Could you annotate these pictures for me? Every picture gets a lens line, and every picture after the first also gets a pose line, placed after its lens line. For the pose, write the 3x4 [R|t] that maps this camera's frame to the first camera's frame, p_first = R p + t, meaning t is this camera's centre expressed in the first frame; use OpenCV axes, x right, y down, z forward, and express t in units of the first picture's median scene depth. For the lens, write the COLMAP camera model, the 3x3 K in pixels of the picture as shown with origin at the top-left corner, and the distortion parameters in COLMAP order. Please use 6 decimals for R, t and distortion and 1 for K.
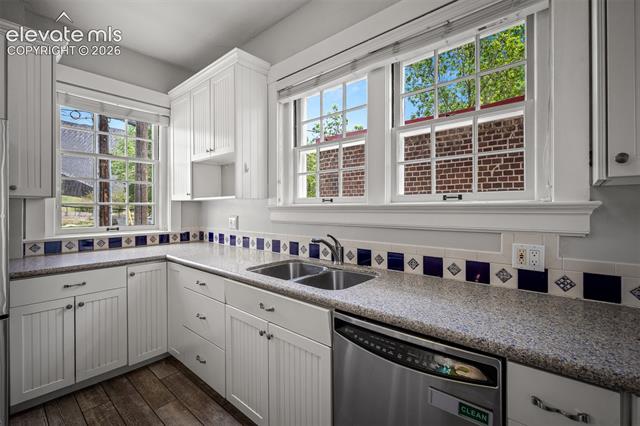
lens RADIAL K [[285.8, 0, 334.8], [0, 285.8, 209.4], [0, 0, 1]] dist [-0.001600, -0.000703]
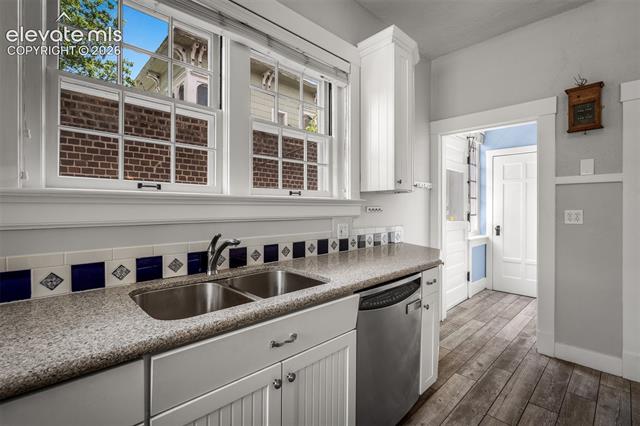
lens RADIAL K [[298.5, 0, 320.5], [0, 298.5, 202.5], [0, 0, 1]] dist [0.001743, 0.000000]
pose [[0.108376, 0.004183, 0.994101, -0.601157], [-0.012815, 0.999914, -0.002811, 0.001695], [-0.994027, -0.012434, 0.108420, 0.519628]]
